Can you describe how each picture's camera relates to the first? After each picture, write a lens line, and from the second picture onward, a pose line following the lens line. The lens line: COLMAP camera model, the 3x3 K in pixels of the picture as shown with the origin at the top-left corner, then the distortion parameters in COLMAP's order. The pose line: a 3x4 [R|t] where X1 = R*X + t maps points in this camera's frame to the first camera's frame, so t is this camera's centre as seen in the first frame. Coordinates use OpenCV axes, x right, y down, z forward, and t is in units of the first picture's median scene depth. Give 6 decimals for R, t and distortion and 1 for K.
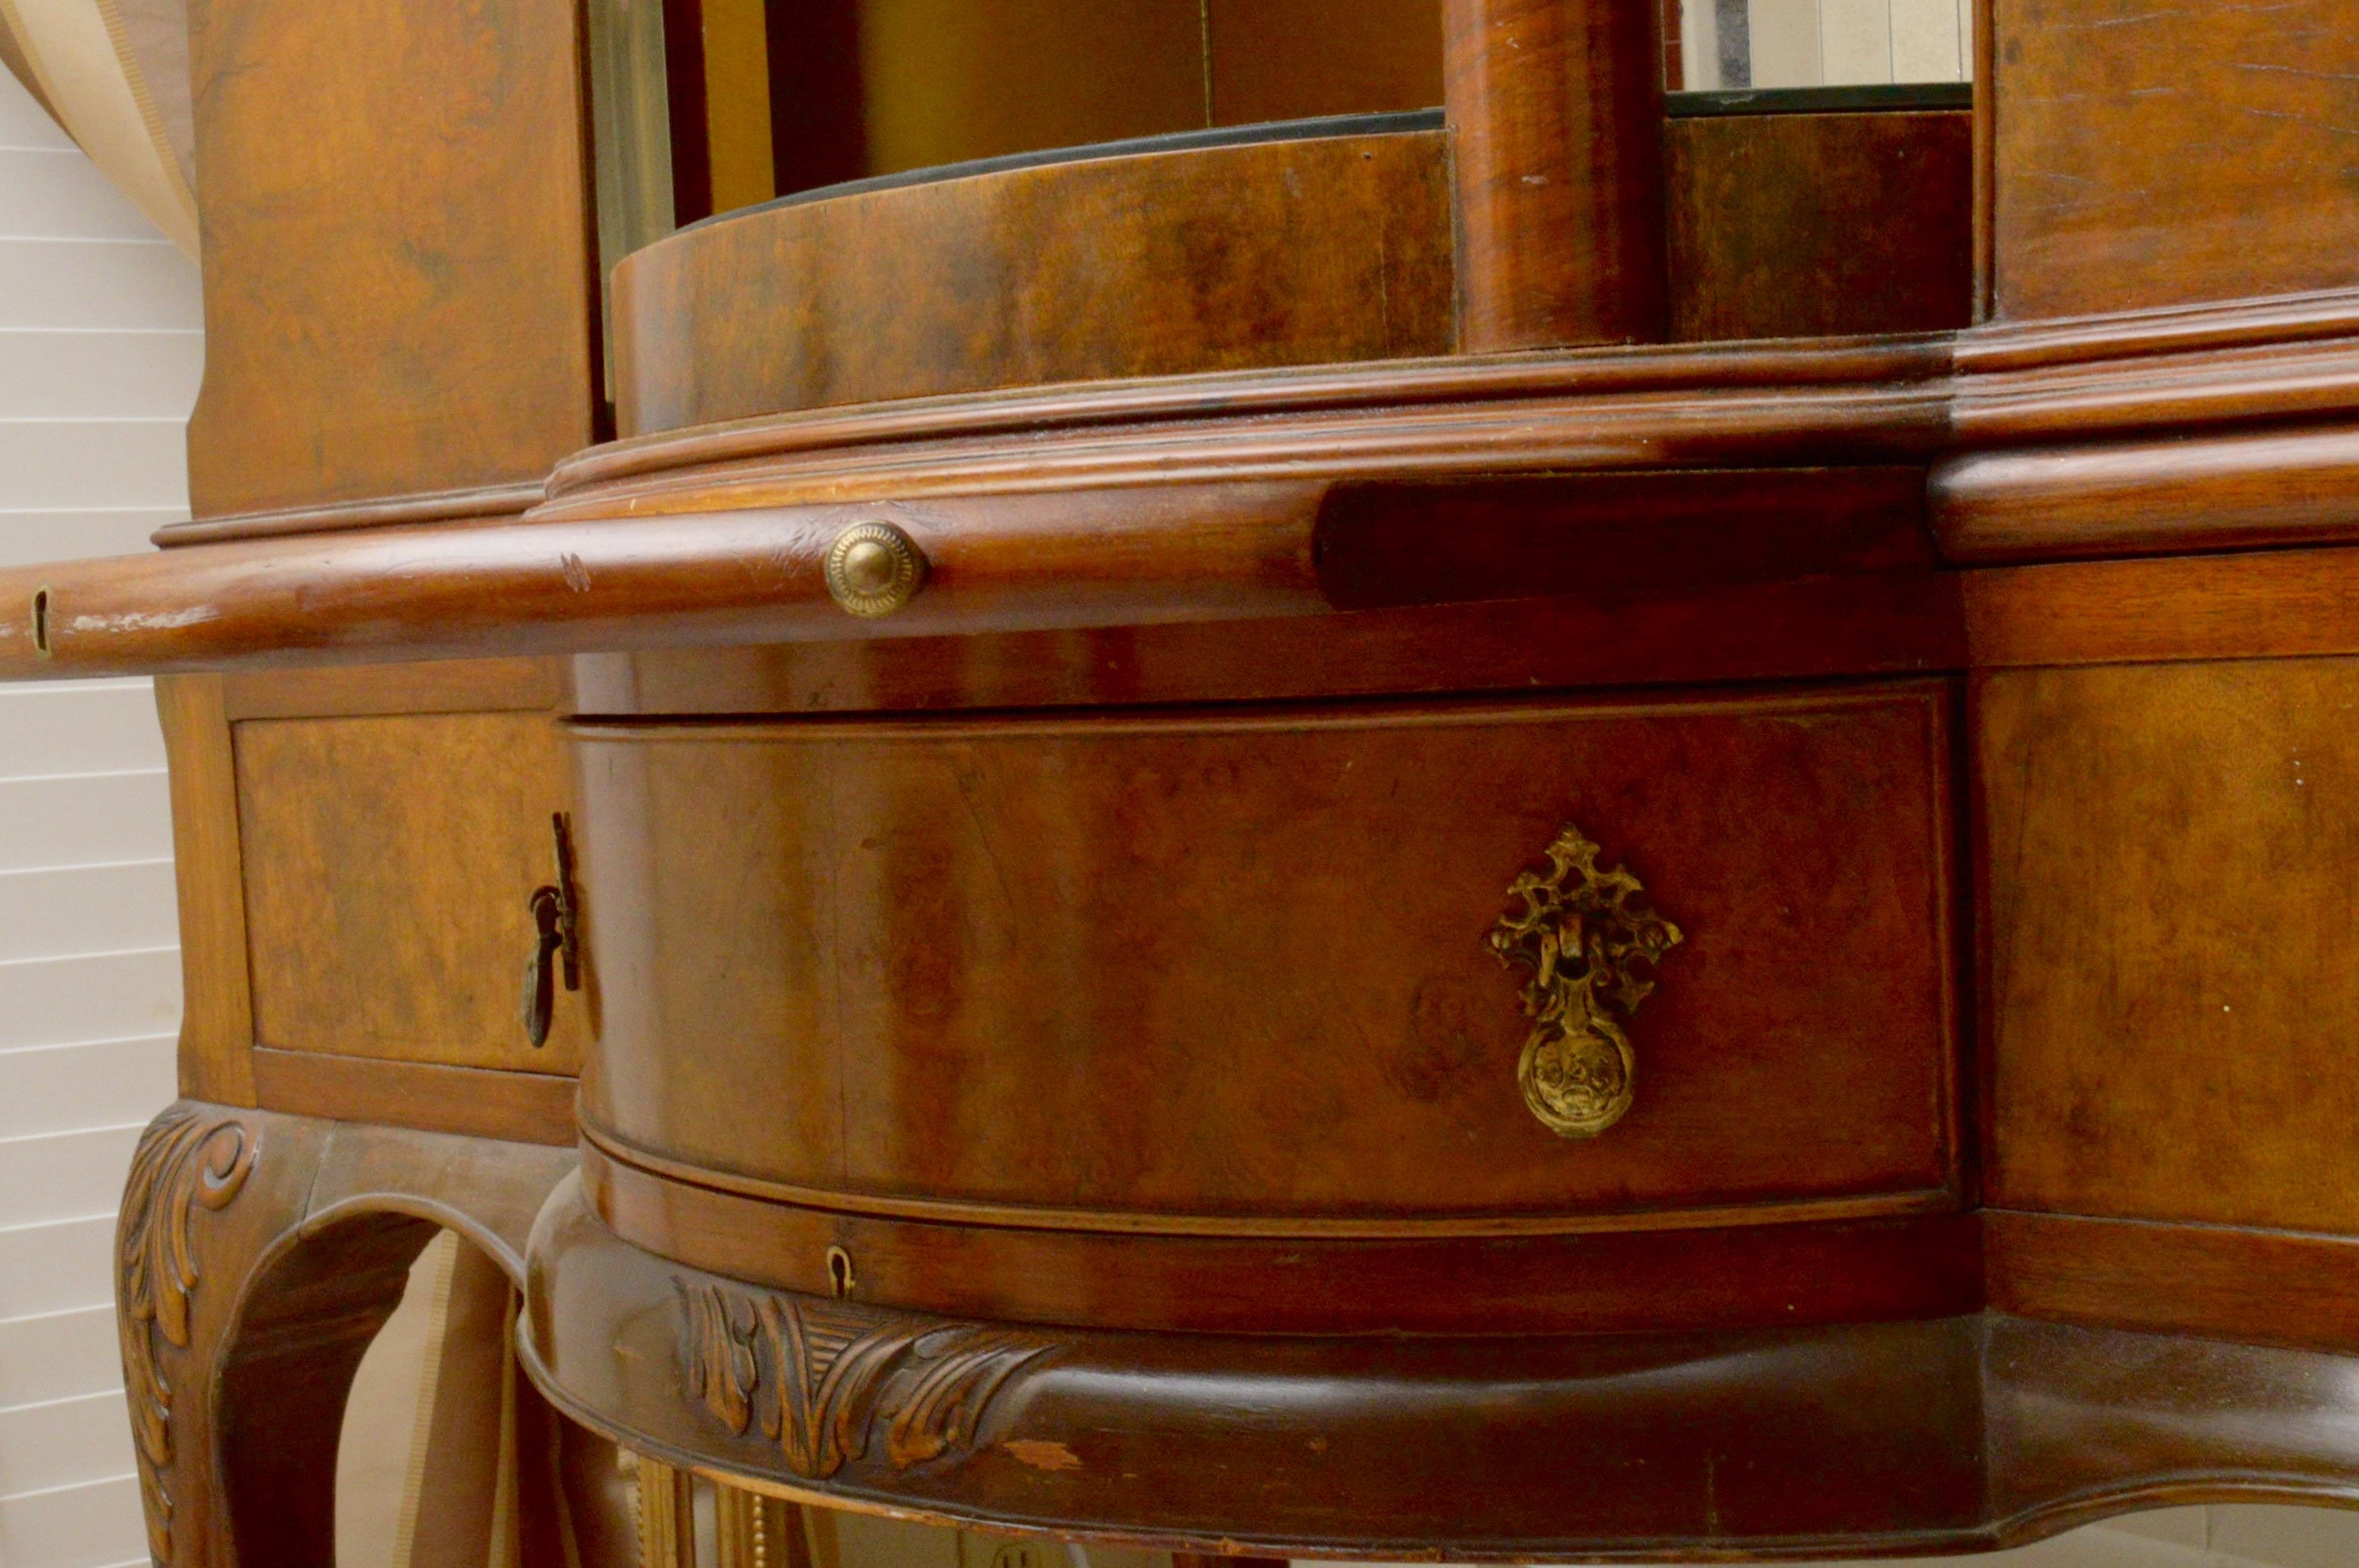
lens RADIAL K [[3363.5, 0, 1179.5], [0, 3363.5, 784.0], [0, 0, 1]] dist [-0.012274, -0.029195]
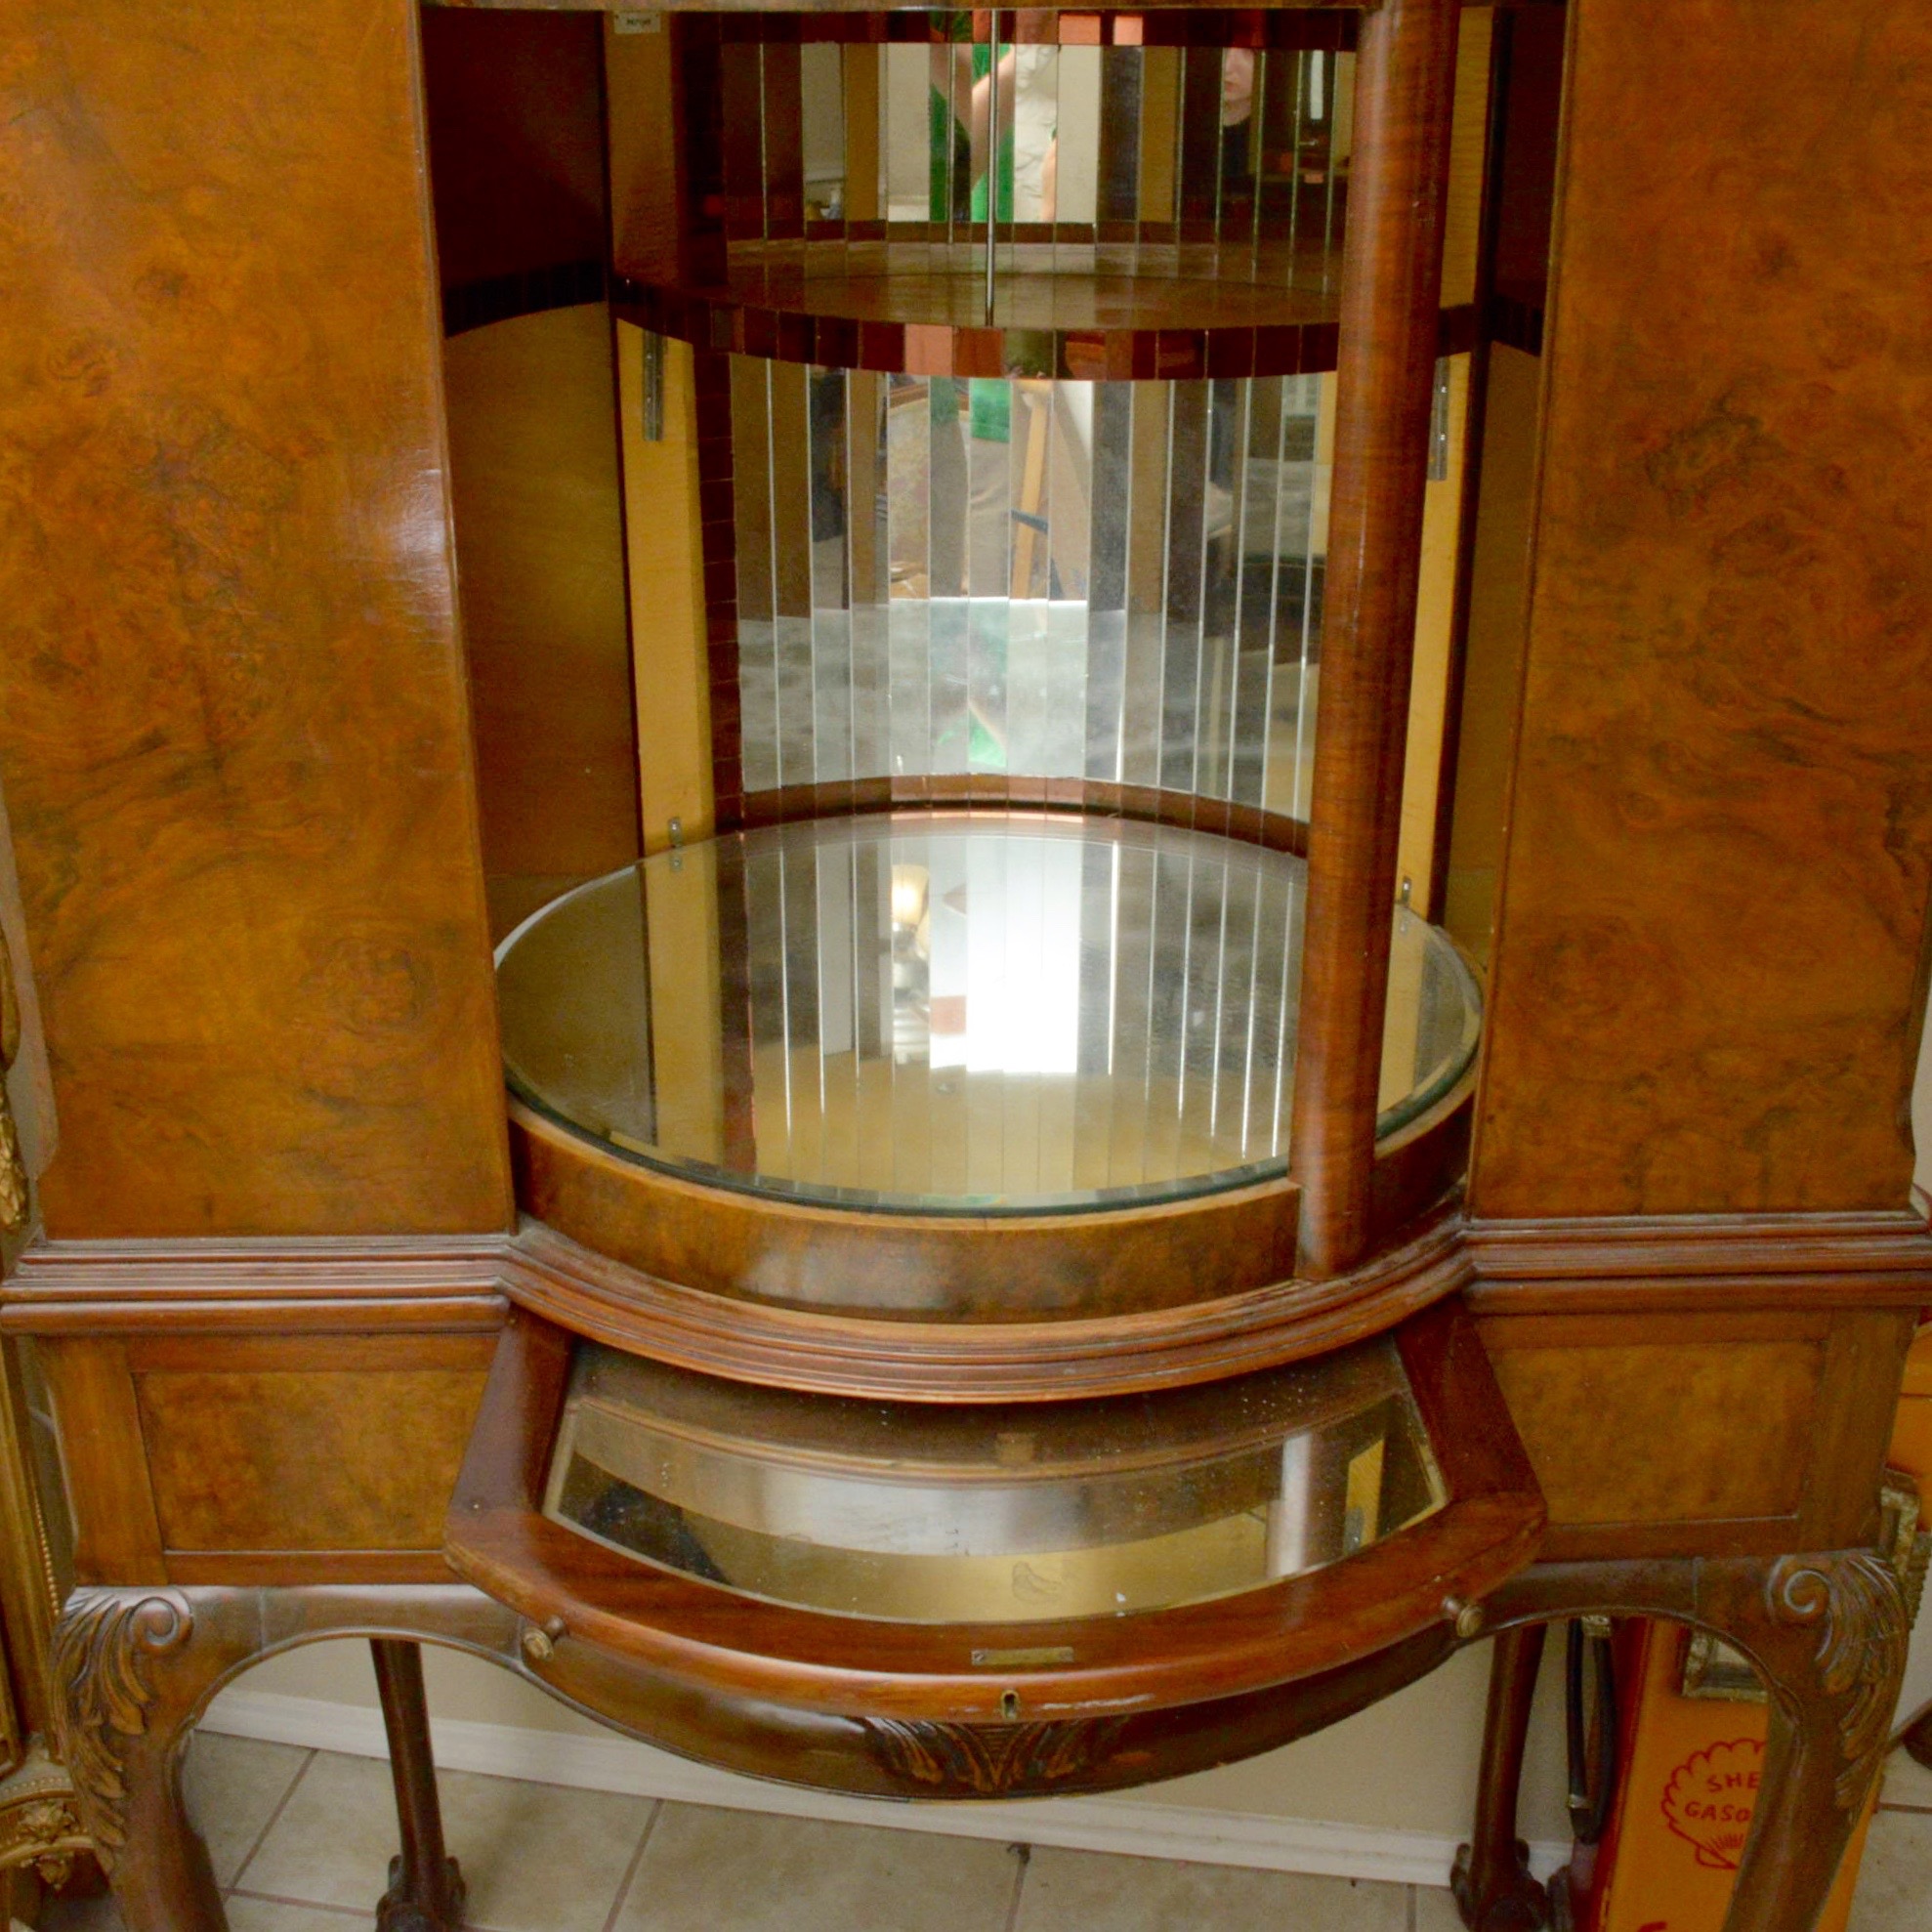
lens RADIAL K [[2341.1, 0, 966.0], [0, 2341.1, 966.0], [0, 0, 1]] dist [-0.092303, 0.016215]
pose [[0.702910, -0.230071, 0.673042, -0.715824], [0.001656, 0.946768, 0.321912, -0.551418], [-0.711277, -0.225160, 0.665874, 0.112703]]
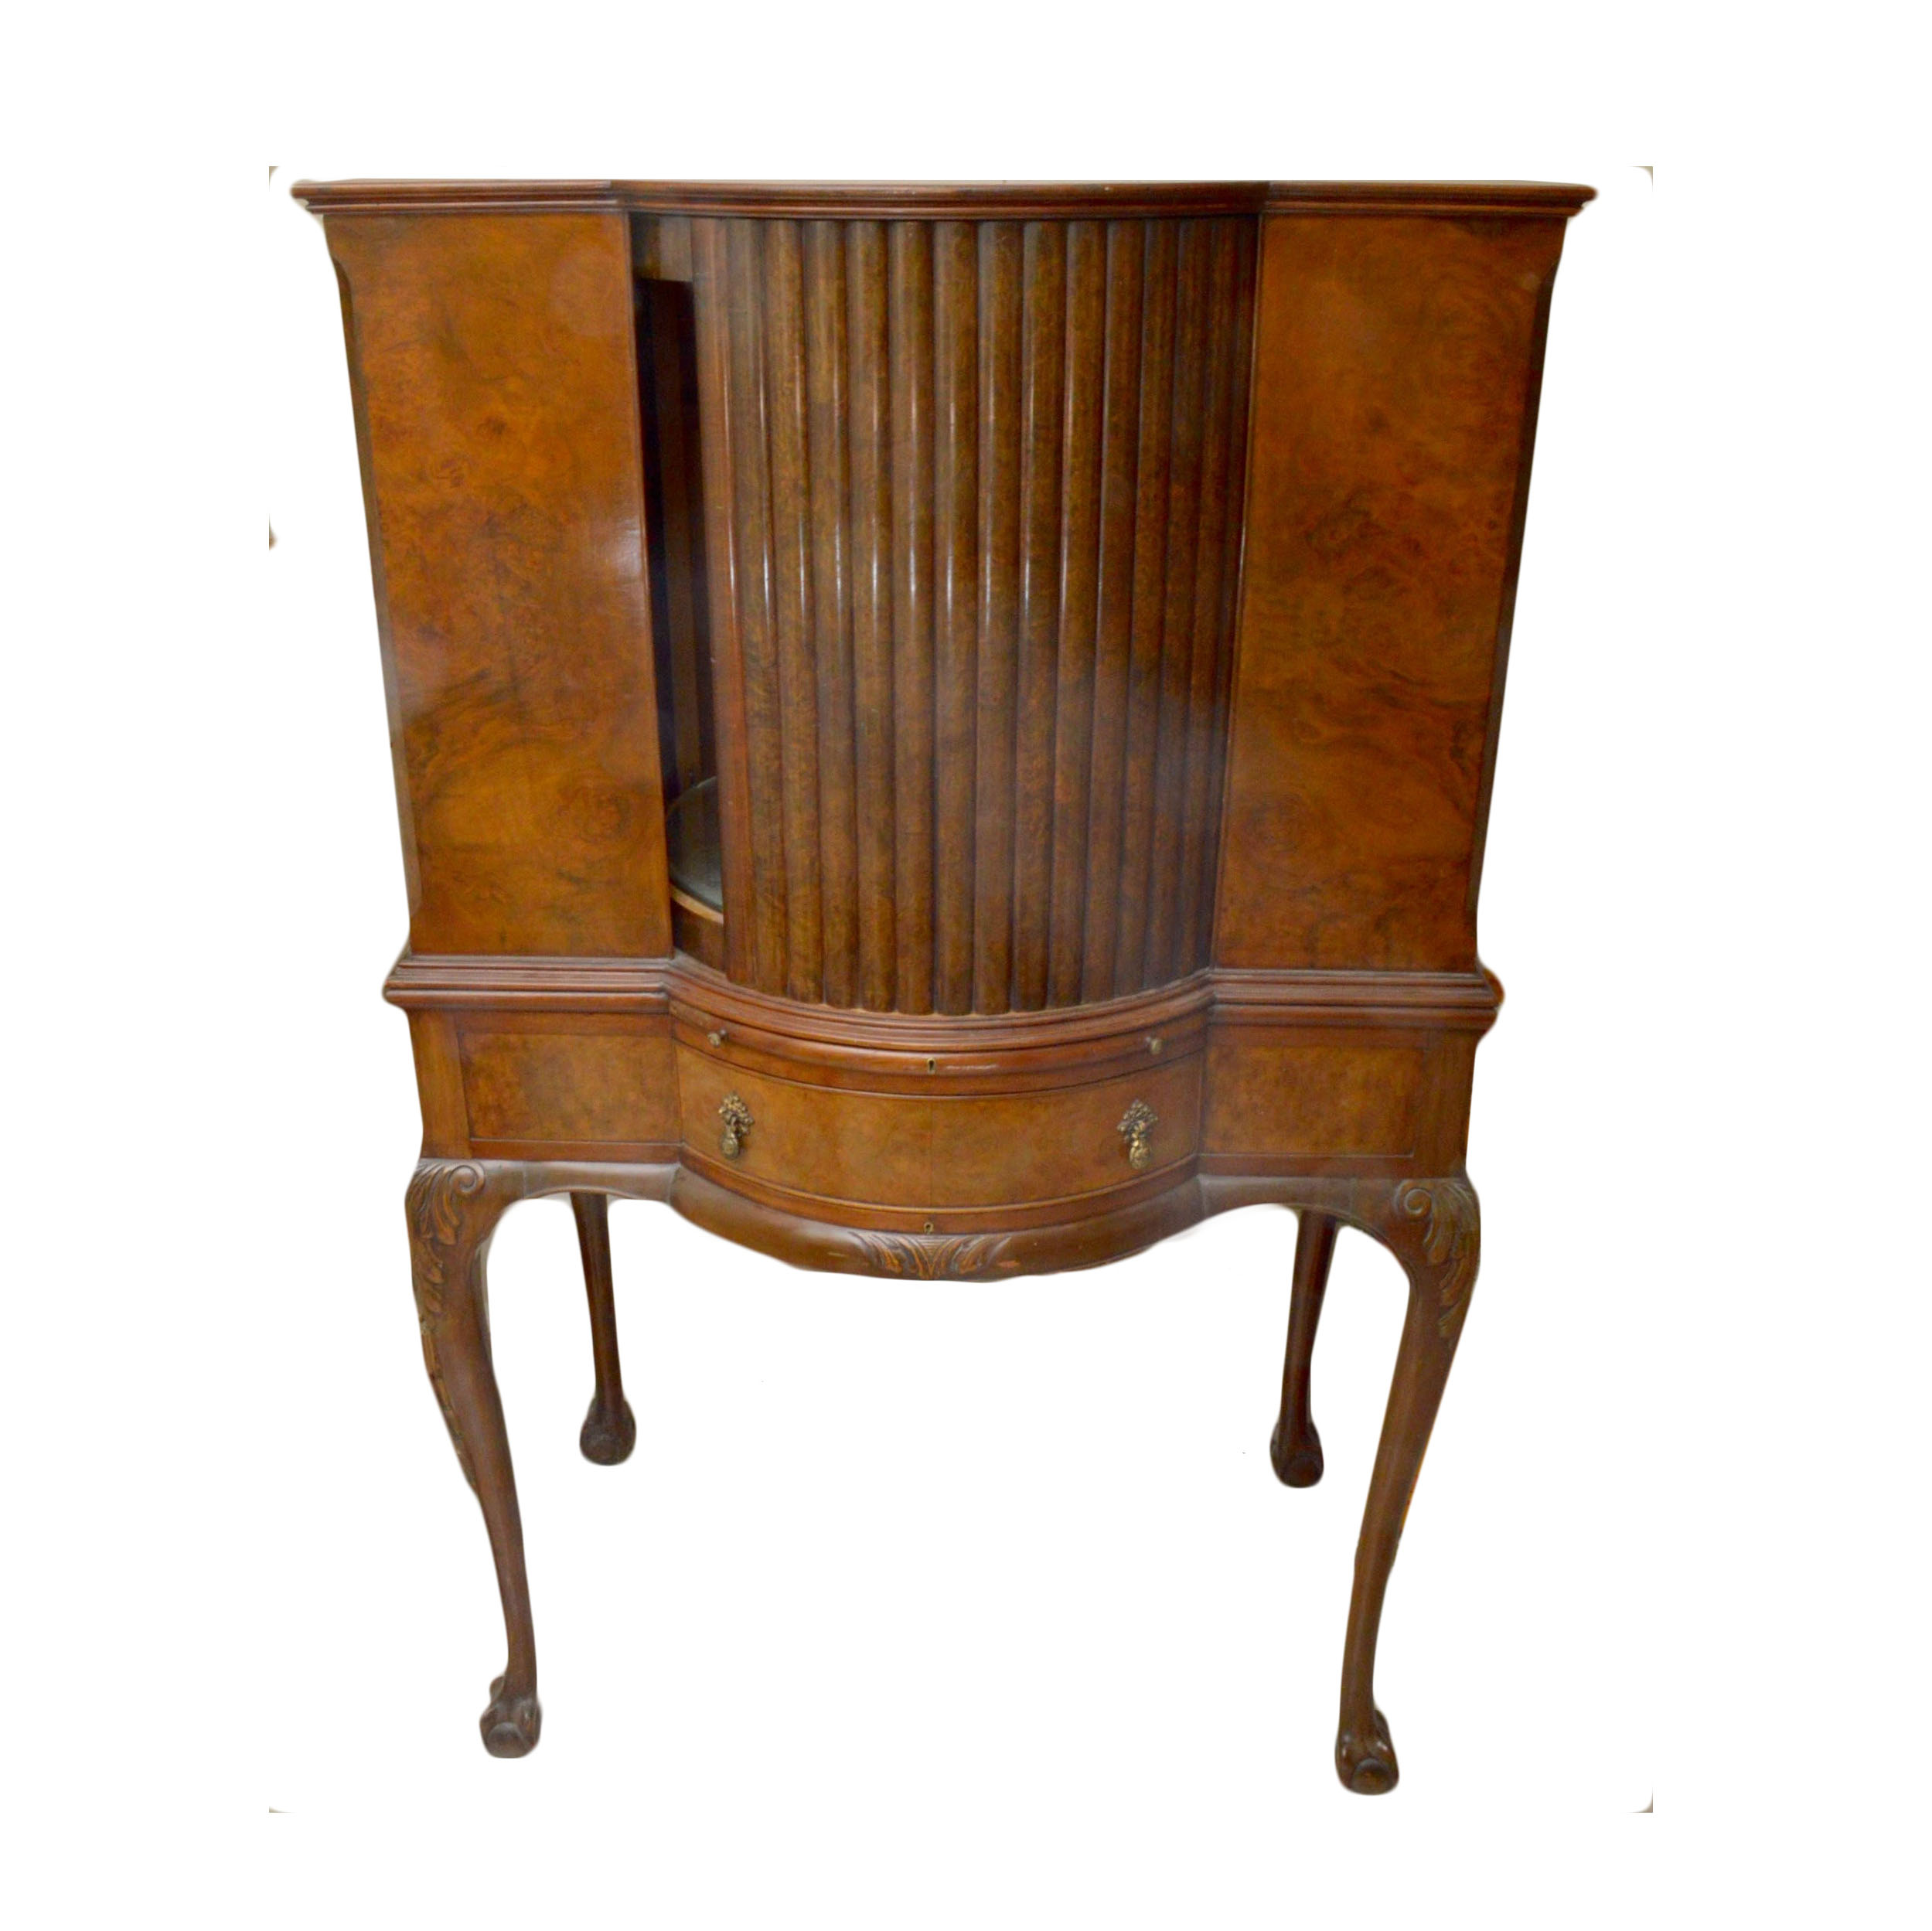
lens RADIAL K [[1864.1, 0, 930.2], [0, 1864.1, 975.3], [0, 0, 1]] dist [-0.090943, -0.004215]
pose [[0.752598, -0.236302, 0.614620, -0.951472], [-0.003467, 0.931956, 0.362554, -0.631737], [-0.658471, -0.274988, 0.700569, -0.267522]]
